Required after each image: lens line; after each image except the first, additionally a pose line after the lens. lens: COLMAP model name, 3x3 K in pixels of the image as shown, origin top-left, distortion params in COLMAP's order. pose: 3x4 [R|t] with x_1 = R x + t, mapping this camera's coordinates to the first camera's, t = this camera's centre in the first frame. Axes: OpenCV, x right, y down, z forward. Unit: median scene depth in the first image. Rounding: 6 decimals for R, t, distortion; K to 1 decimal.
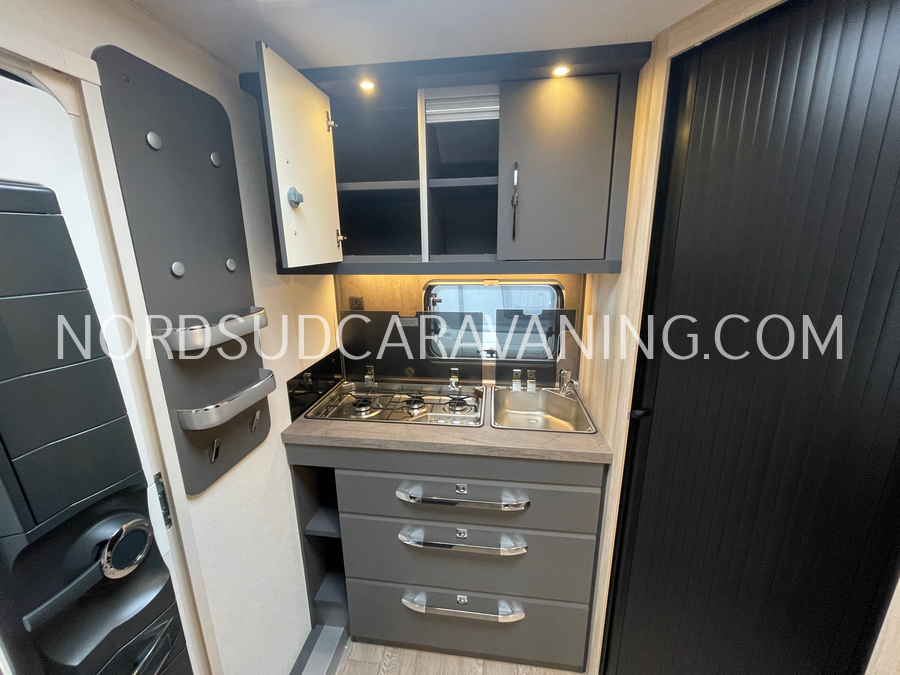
lens RADIAL K [[360.7, 0, 449.2], [0, 360.7, 333.1], [0, 0, 1]] dist [-0.002406, -0.000053]
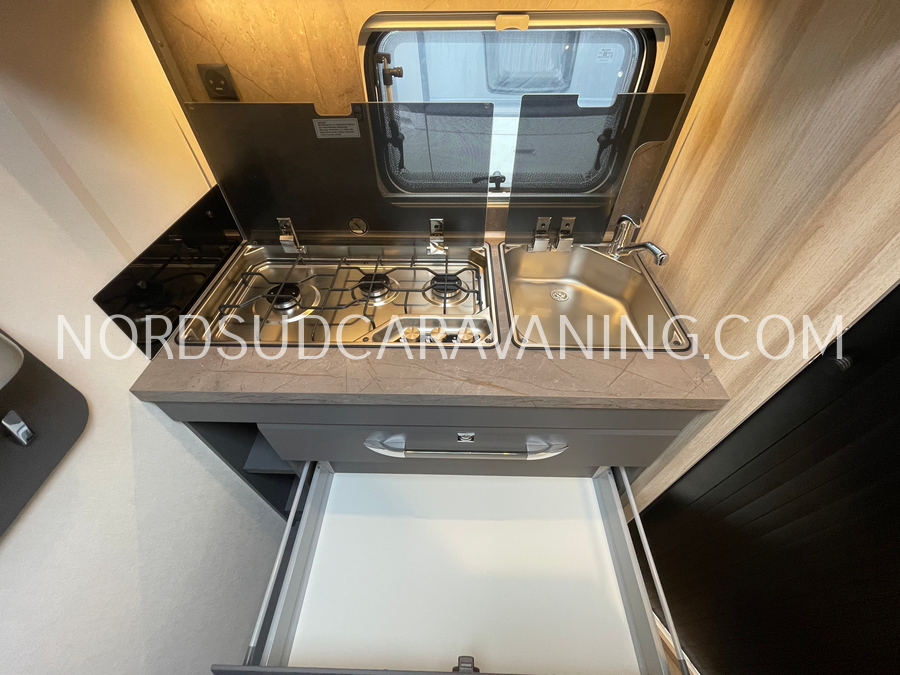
lens RADIAL K [[361.4, 0, 449.4], [0, 361.4, 330.9], [0, 0, 1]] dist [-0.000402, 0.000026]
pose [[0.993671, -0.076862, 0.081920, -0.027821], [0.021179, 0.844372, 0.535338, -0.061730], [-0.110319, -0.530215, 0.840656, 0.458427]]
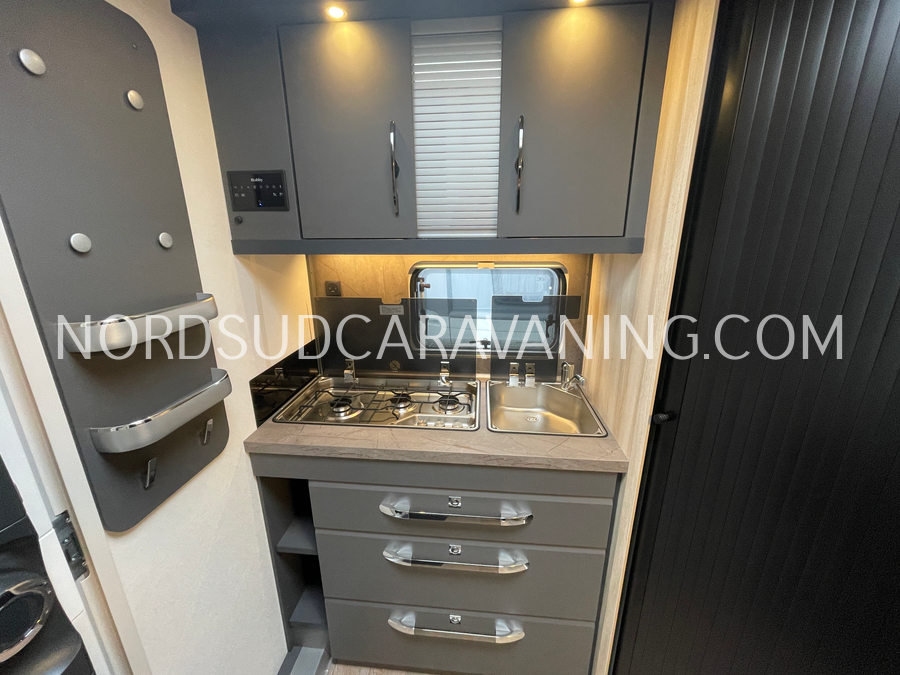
lens RADIAL K [[360.7, 0, 449.2], [0, 360.7, 333.1], [0, 0, 1]] dist [-0.002406, -0.000053]
pose [[0.999283, -0.004470, 0.037600, -0.008704], [0.002925, 0.999153, 0.041055, -0.010598], [-0.037752, -0.040916, 0.998449, 0.117734]]
